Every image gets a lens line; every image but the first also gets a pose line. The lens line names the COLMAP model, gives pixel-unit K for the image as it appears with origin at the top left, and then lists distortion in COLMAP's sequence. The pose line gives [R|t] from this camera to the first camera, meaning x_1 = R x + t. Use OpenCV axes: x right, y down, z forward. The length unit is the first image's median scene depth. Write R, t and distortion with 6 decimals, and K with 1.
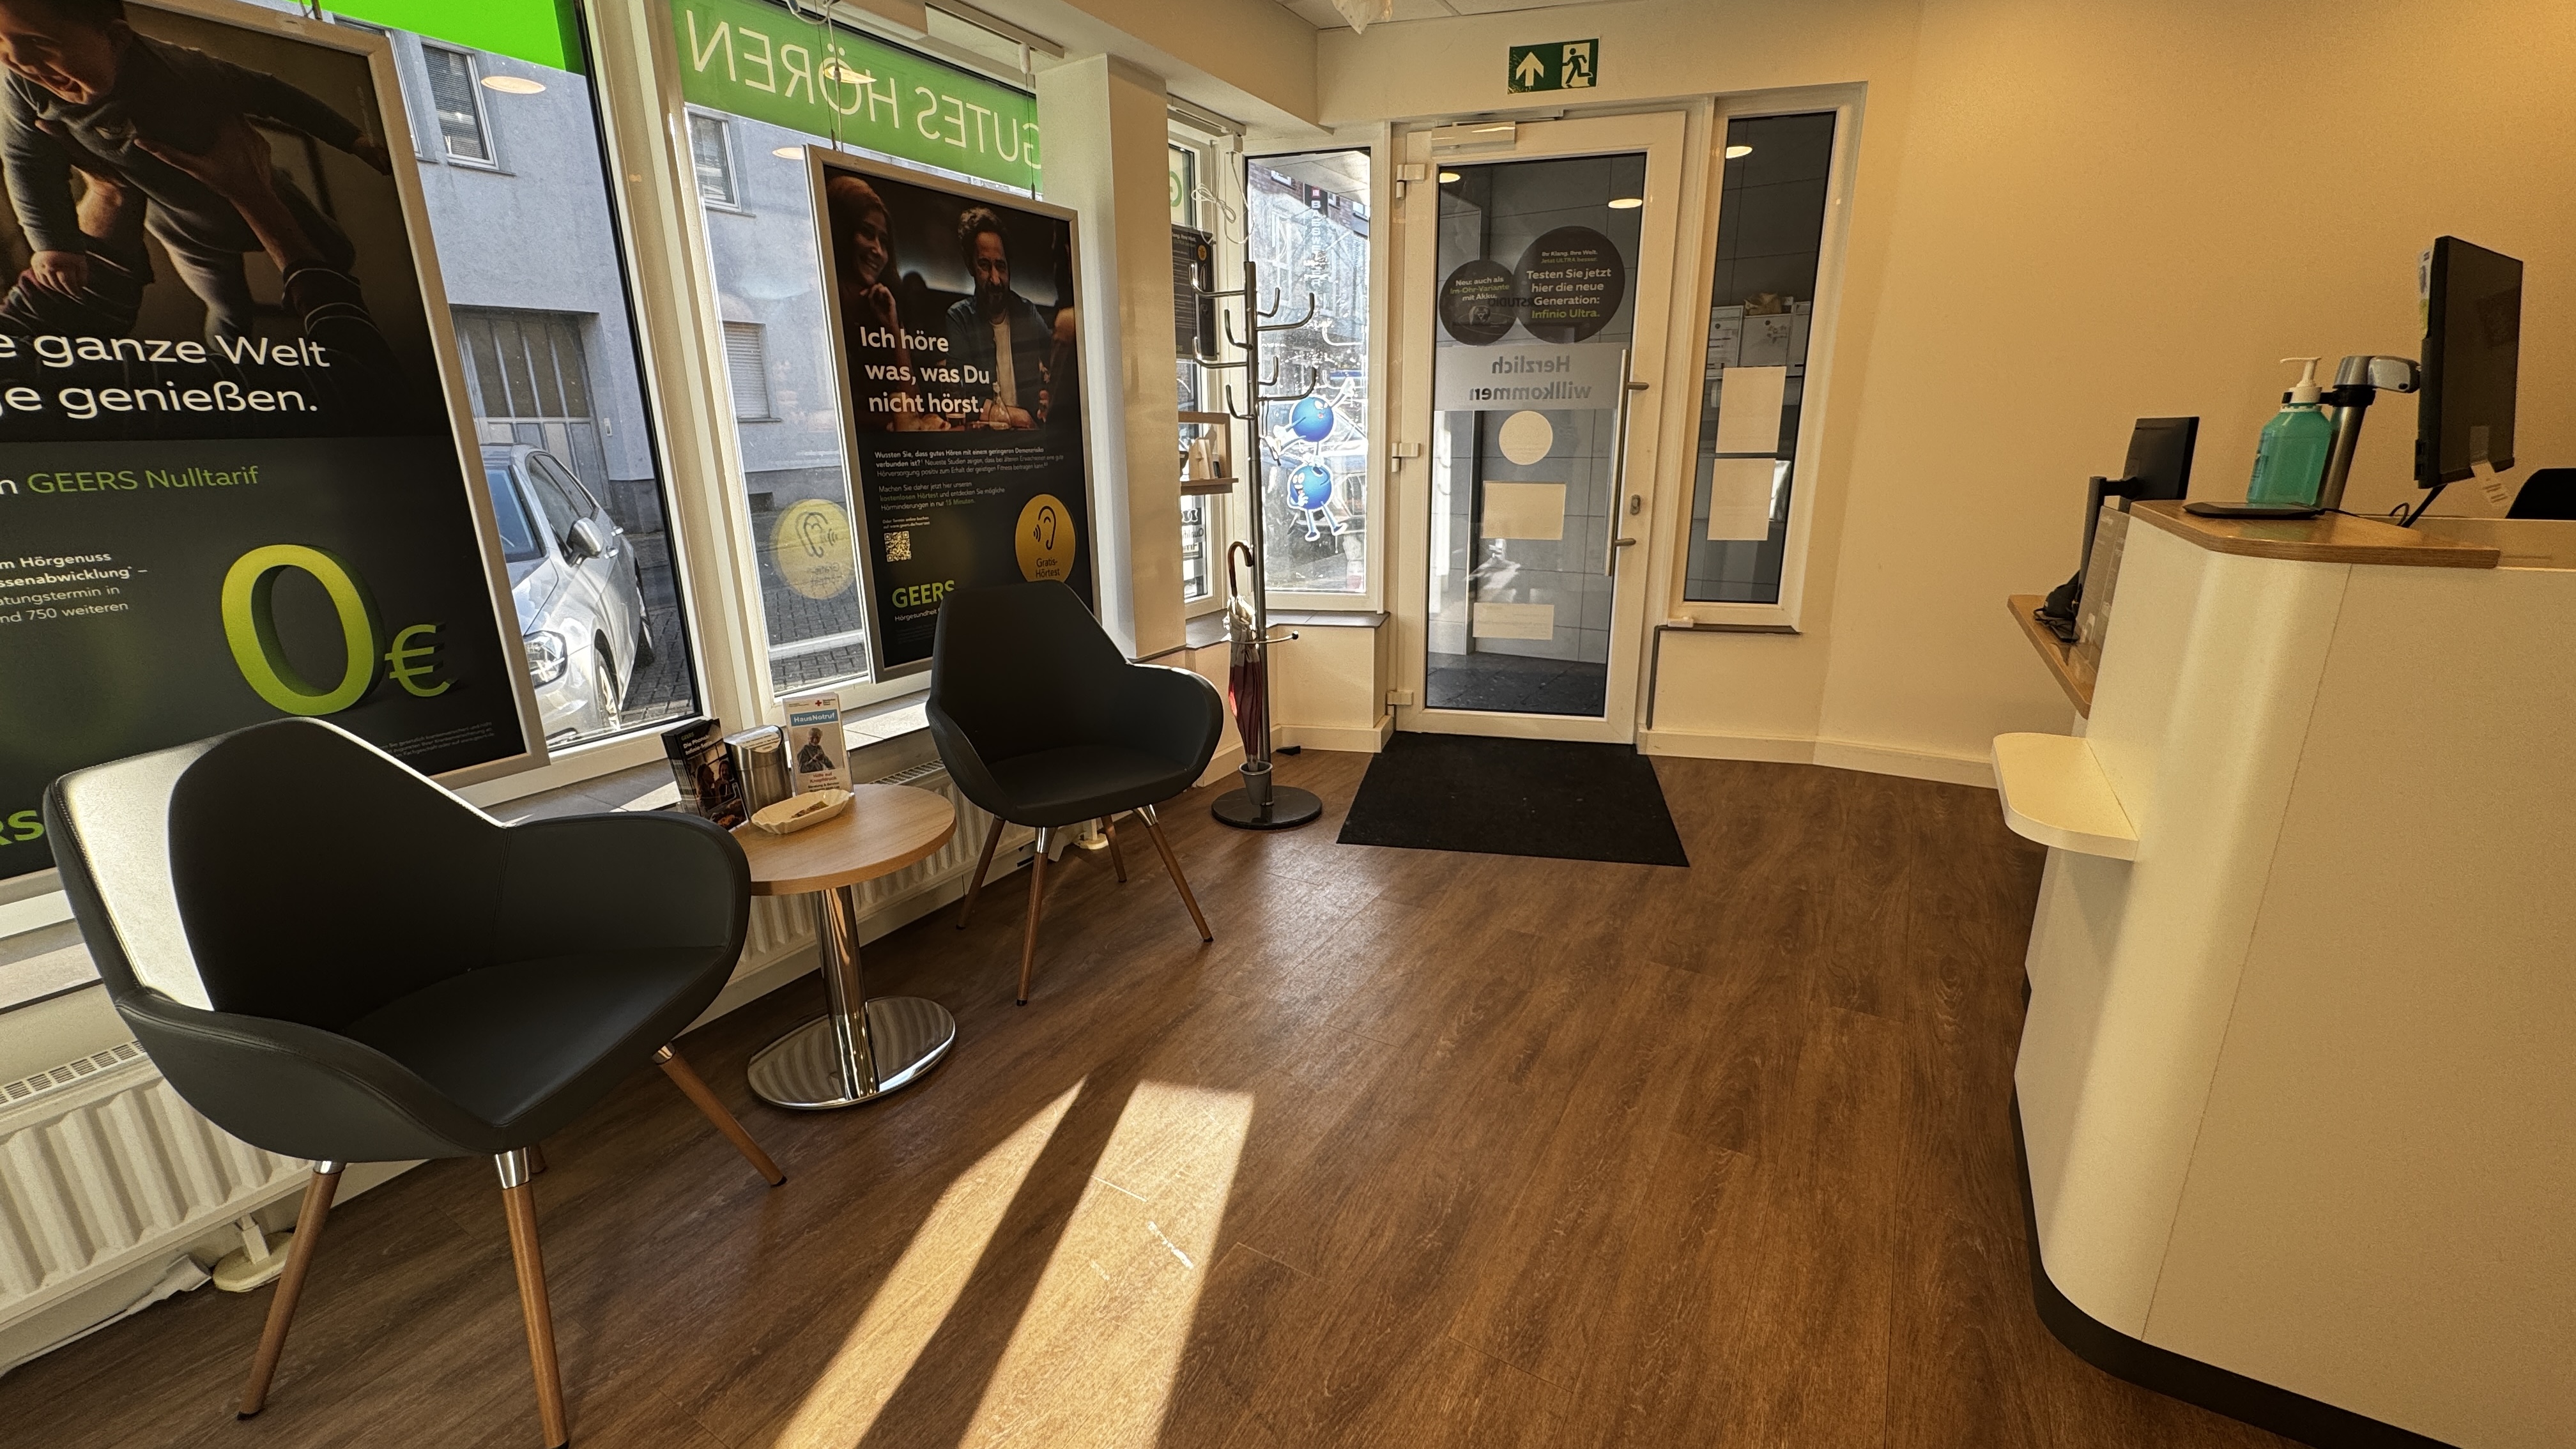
lens RADIAL K [[1037.1, 0, 1288.0], [0, 1037.1, 724.5], [0, 0, 1]] dist [-0.000004, -0.000001]
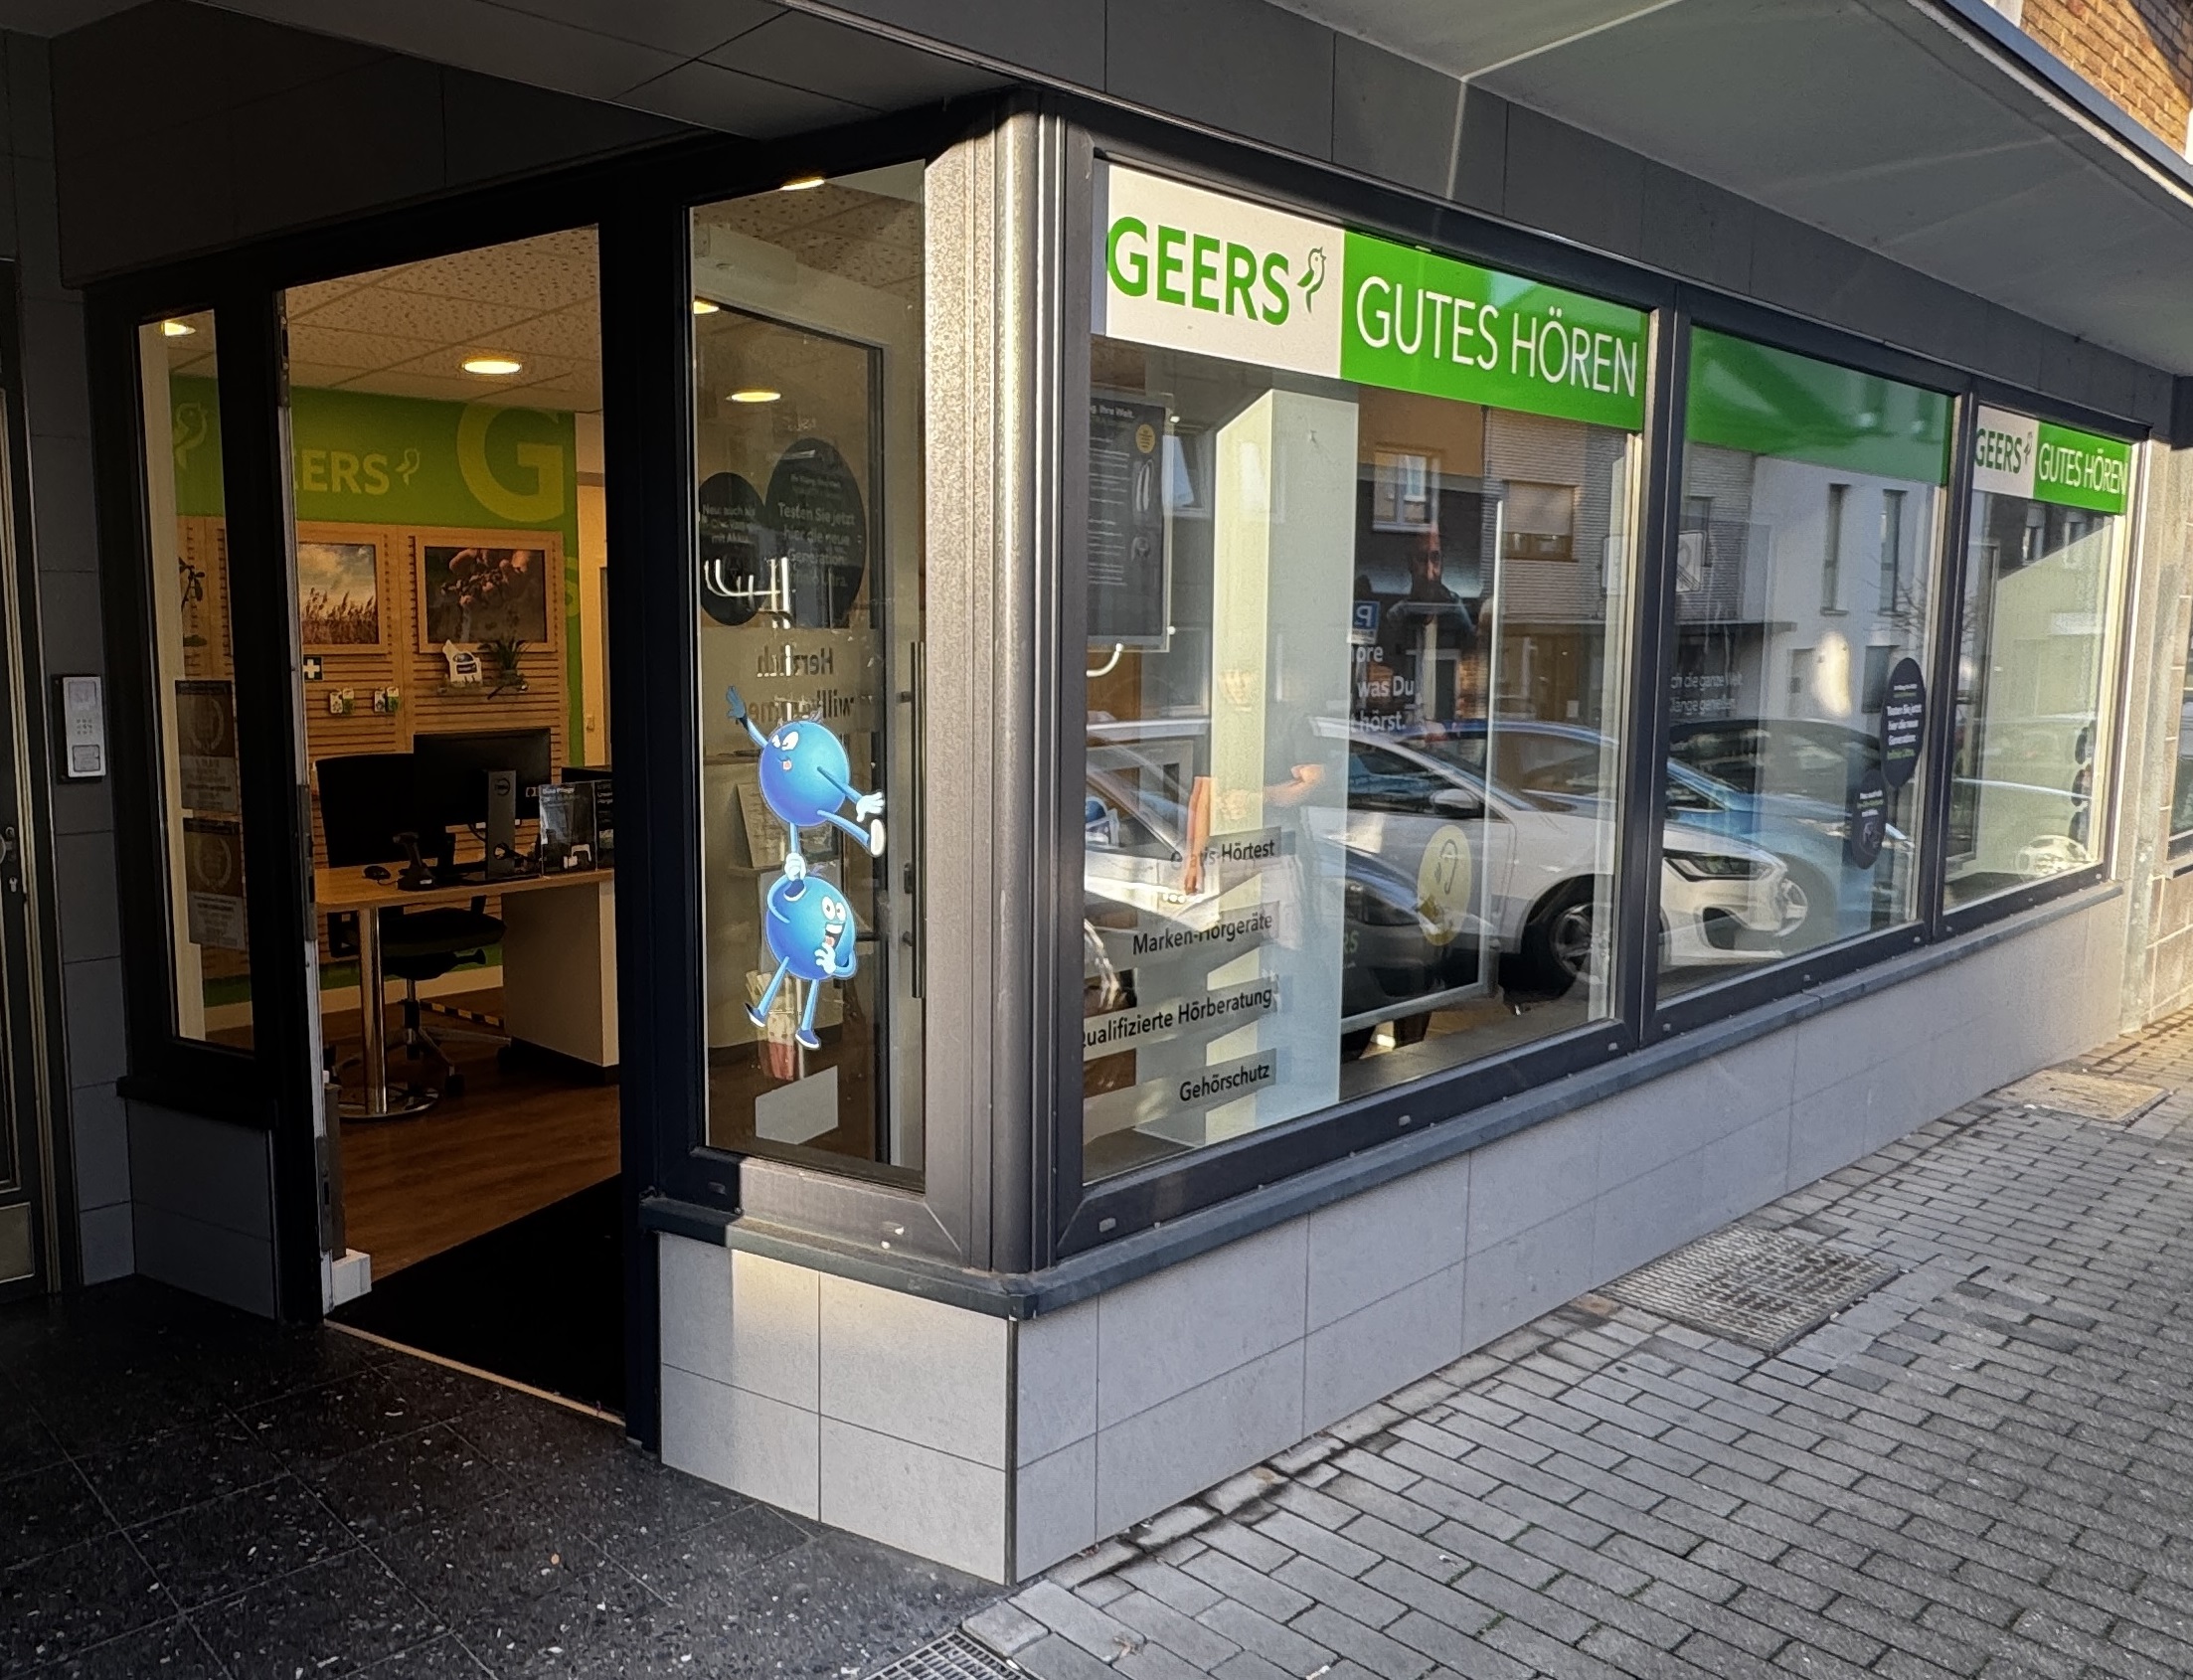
lens RADIAL K [[1983.3, 0, 1096.5], [0, 1983.3, 840.0], [0, 0, 1]] dist [-0.150649, 0.000312]
pose [[-0.981707, -0.016652, 0.189671, -0.582582], [0.055252, 0.928387, 0.367485, -1.126750], [-0.182207, 0.371242, -0.910483, 3.349997]]
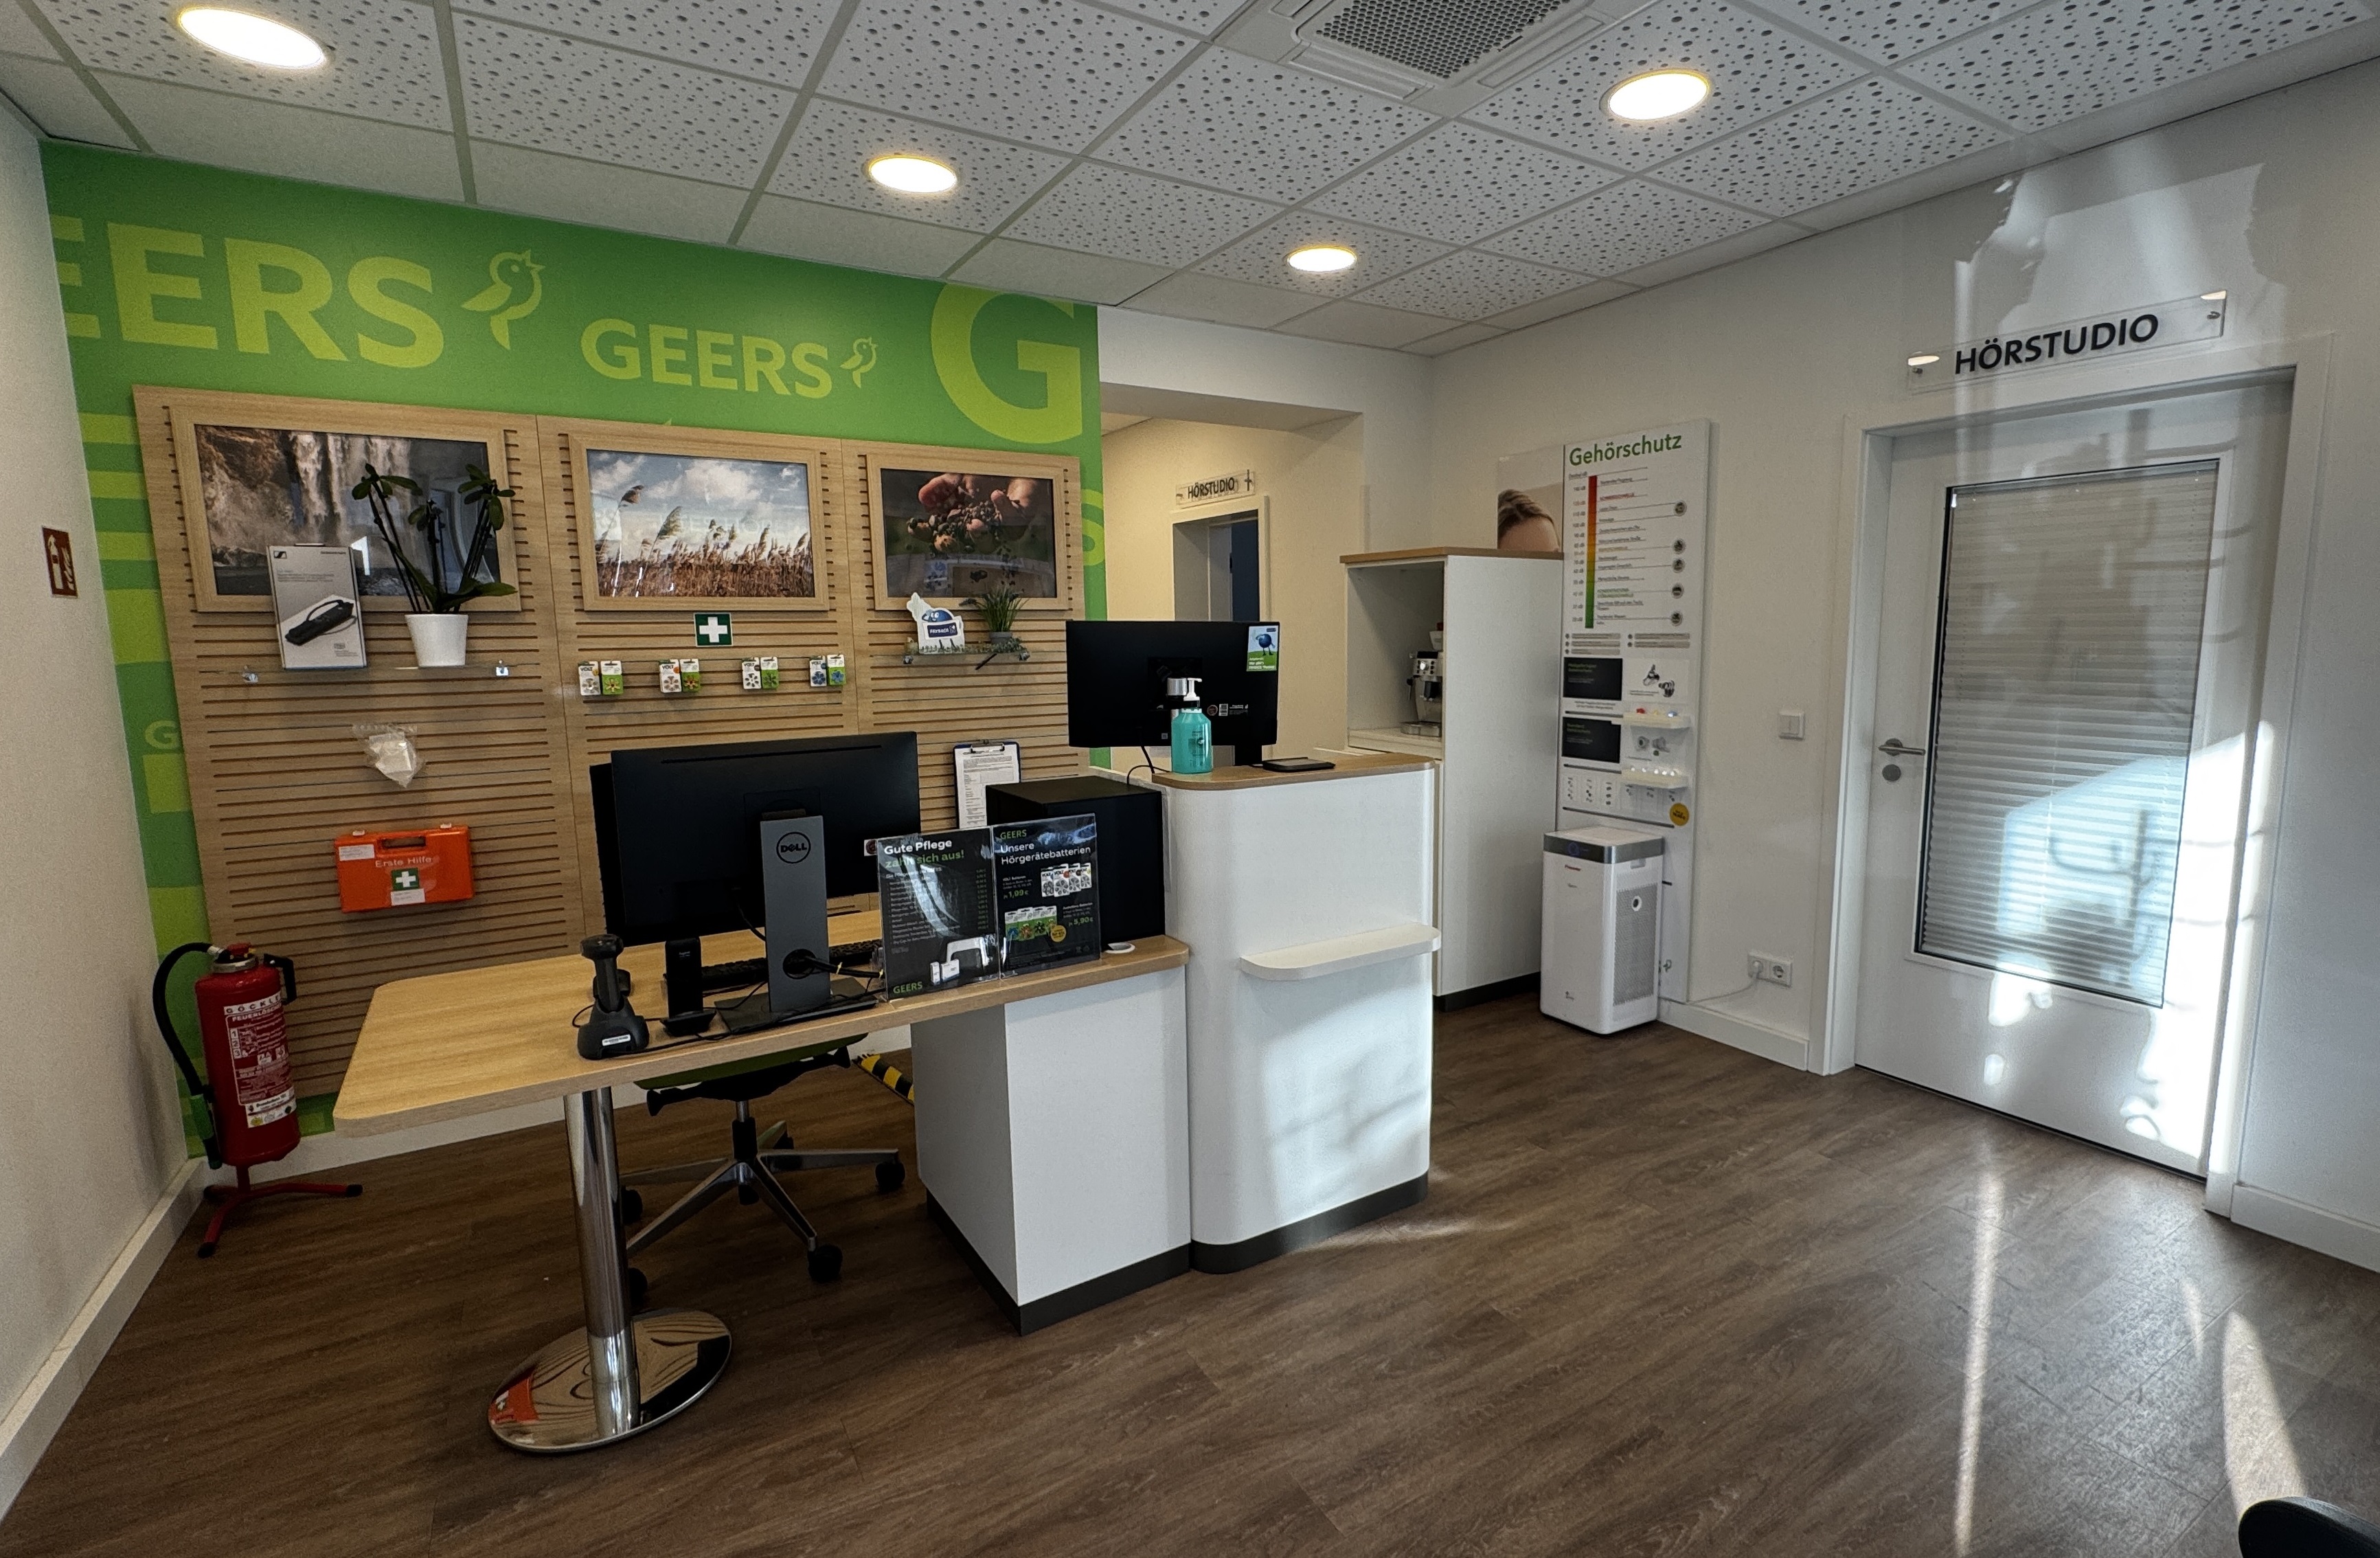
lens RADIAL K [[1093.5, 0, 1190.0], [0, 1093.5, 779.0], [0, 0, 1]] dist [-0.000931, -0.000167]
pose [[-0.869928, -0.045228, 0.491100, 0.106747], [0.156968, 0.918610, 0.362651, -0.527431], [-0.467531, 0.392568, -0.792026, 1.476358]]
